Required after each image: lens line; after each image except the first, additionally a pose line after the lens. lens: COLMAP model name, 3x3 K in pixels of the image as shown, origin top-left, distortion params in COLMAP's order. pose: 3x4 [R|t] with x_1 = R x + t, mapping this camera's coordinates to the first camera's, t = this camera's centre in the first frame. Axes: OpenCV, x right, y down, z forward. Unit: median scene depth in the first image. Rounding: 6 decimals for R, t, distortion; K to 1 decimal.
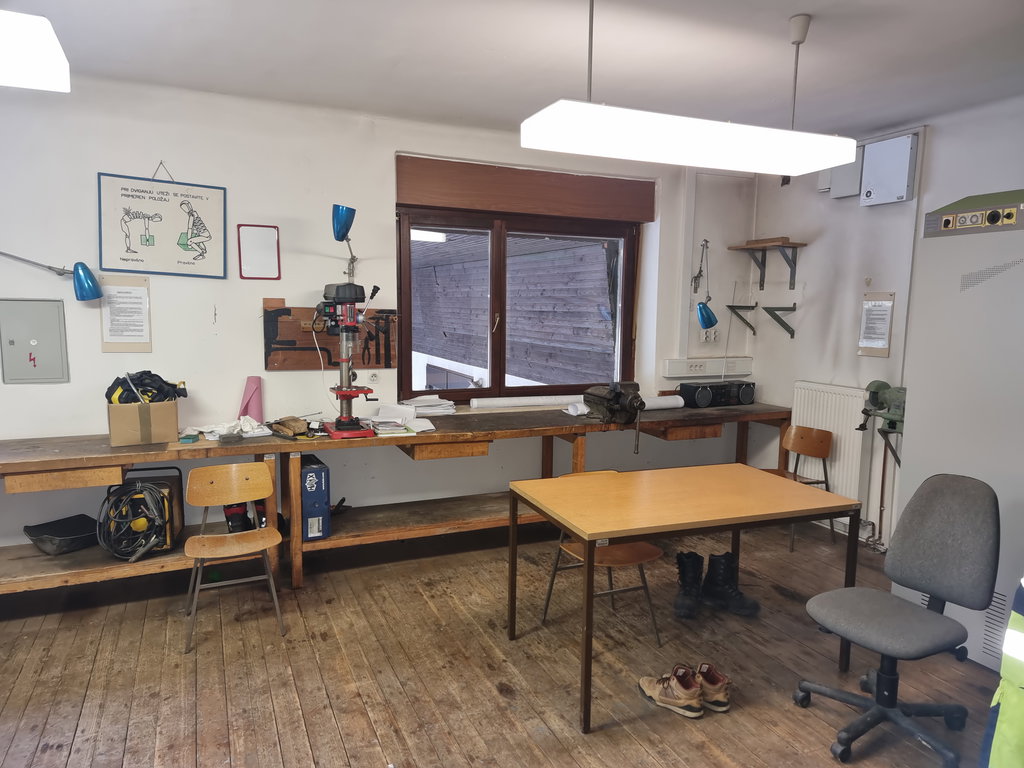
lens RADIAL K [[710.0, 0, 527.3], [0, 710.0, 391.6], [0, 0, 1]] dist [0.090446, -0.069752]
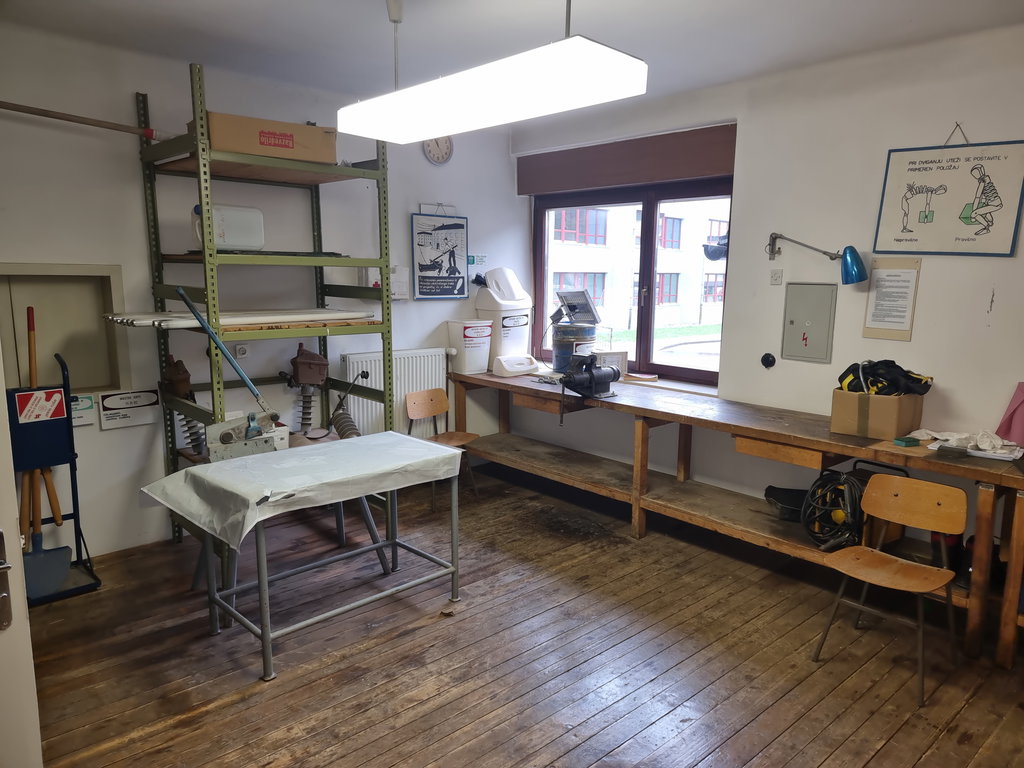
lens RADIAL K [[710.0, 0, 527.3], [0, 710.0, 391.6], [0, 0, 1]] dist [0.090446, -0.069752]
pose [[0.310574, 0.149401, -0.938735, 0.210736], [-0.127779, 0.985169, 0.114517, -0.037268], [0.941922, 0.084385, 0.325059, 0.274895]]
